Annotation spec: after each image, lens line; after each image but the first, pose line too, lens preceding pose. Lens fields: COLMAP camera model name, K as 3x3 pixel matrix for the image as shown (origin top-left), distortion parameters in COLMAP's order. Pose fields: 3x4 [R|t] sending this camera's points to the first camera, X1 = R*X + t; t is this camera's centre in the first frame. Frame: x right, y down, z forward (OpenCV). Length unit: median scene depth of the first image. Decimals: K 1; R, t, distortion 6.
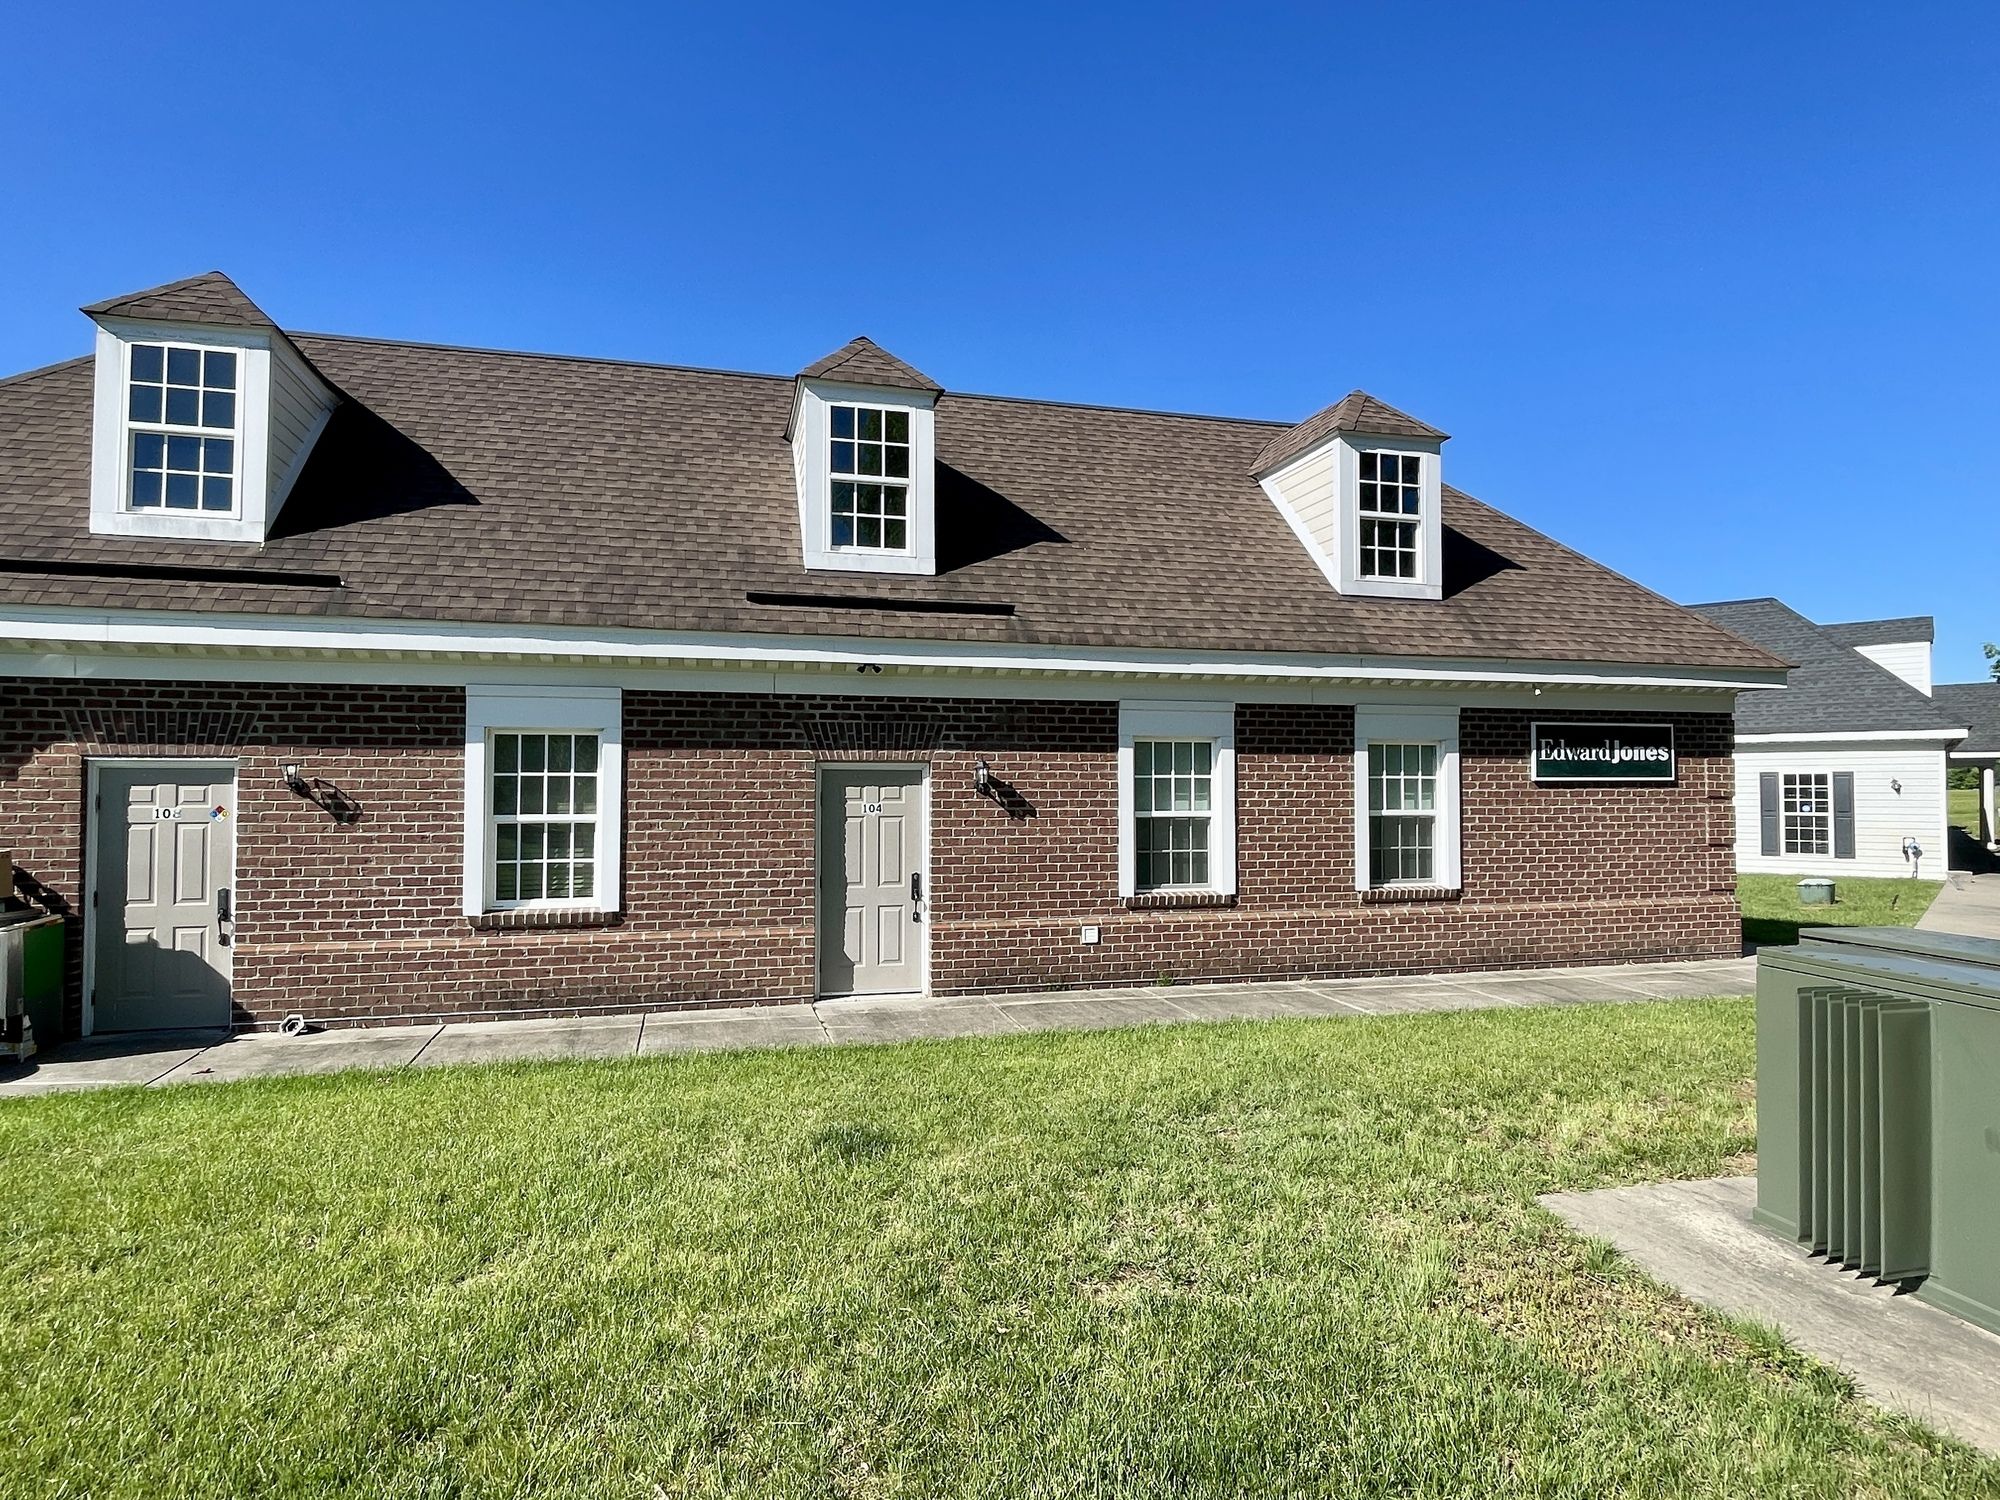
lens RADIAL K [[1047.4, 0, 999.9], [0, 1047.4, 766.7], [0, 0, 1]] dist [-0.003924, -0.001623]
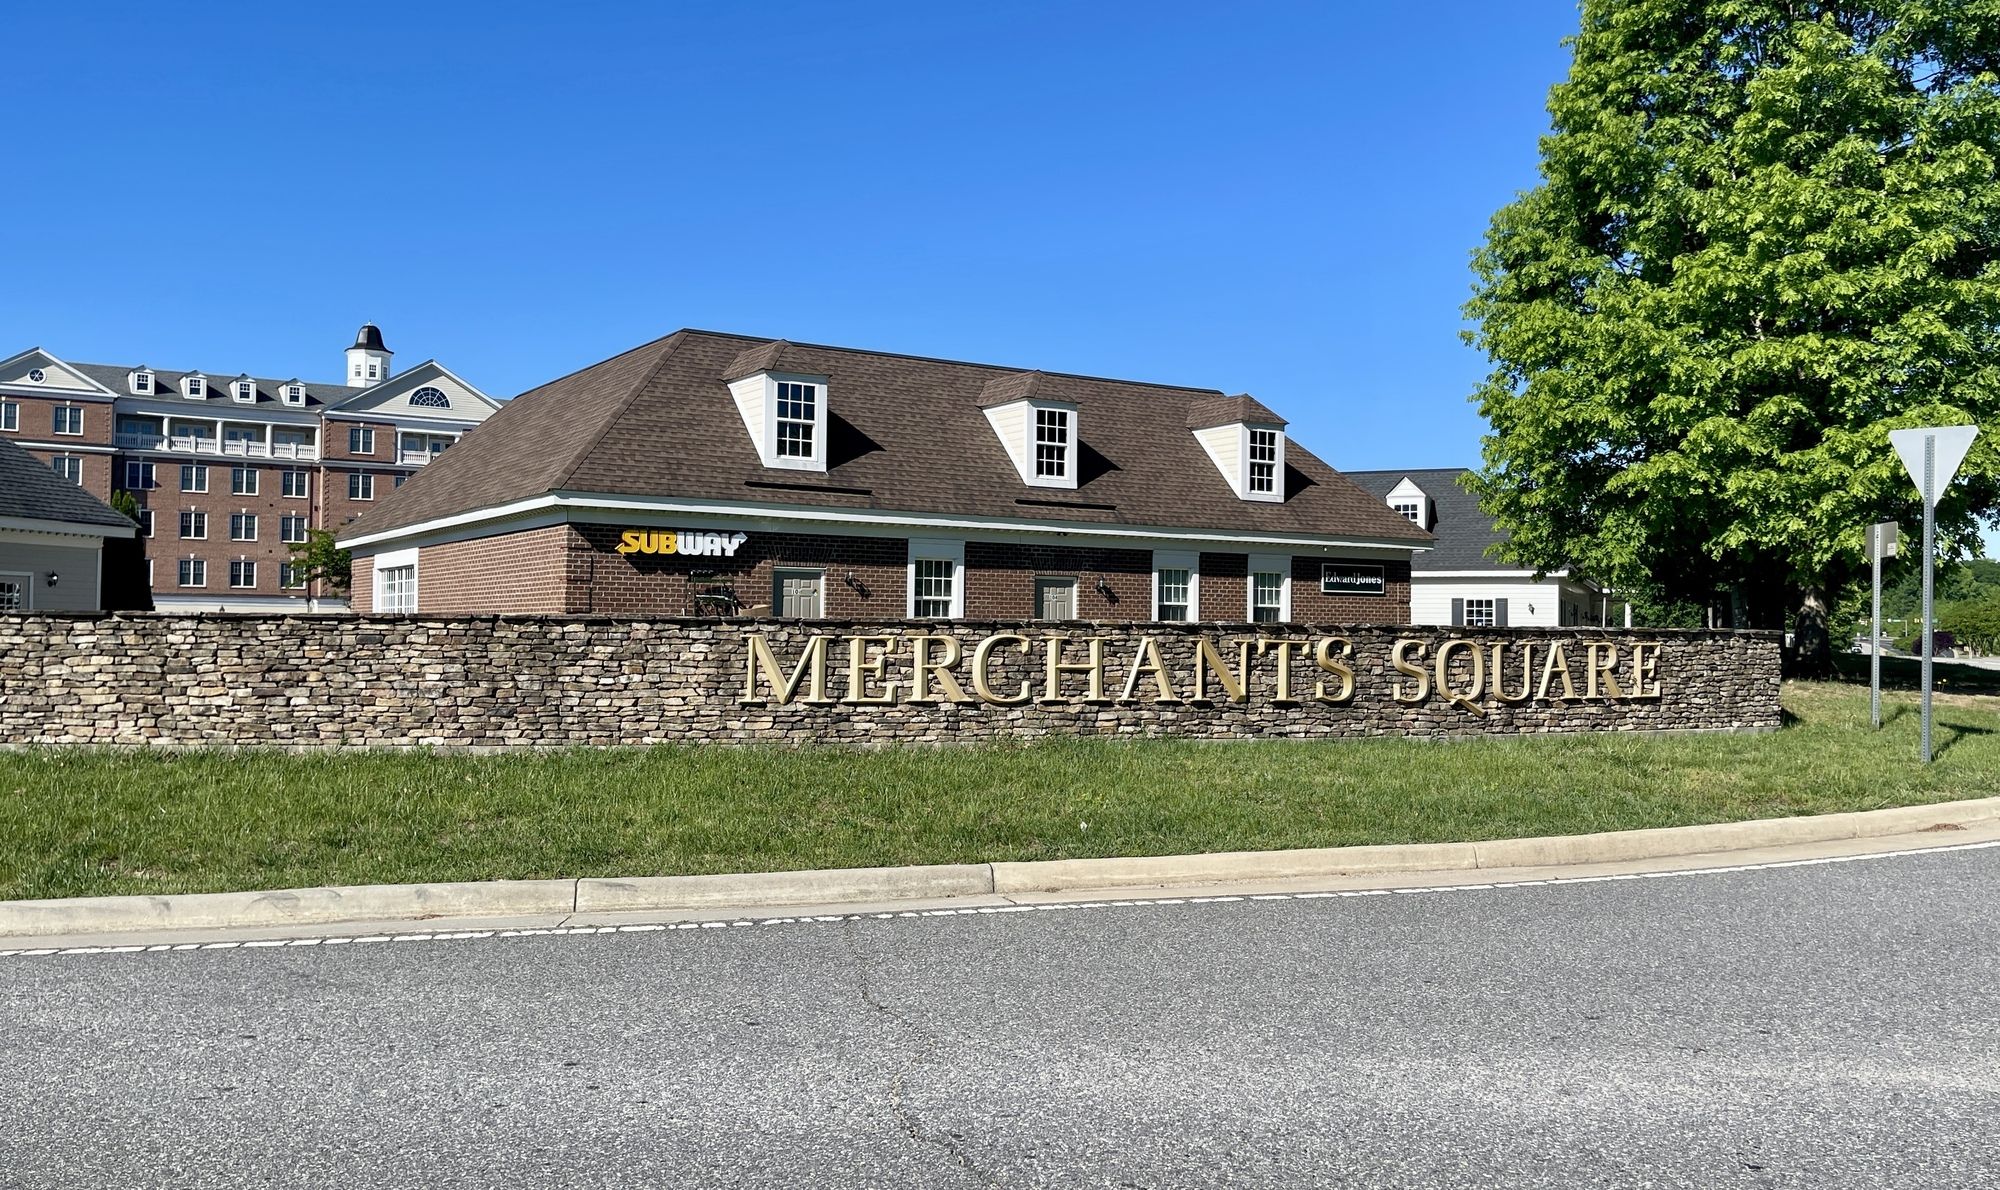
lens RADIAL K [[1577.6, 0, 1003.5], [0, 1577.6, 587.7], [0, 0, 1]] dist [0.010579, -0.001524]
pose [[0.952876, 0.018883, 0.302772, -1.049261], [-0.017357, 0.999819, -0.007731, 0.040501], [-0.302864, 0.002112, 0.953032, -1.804035]]
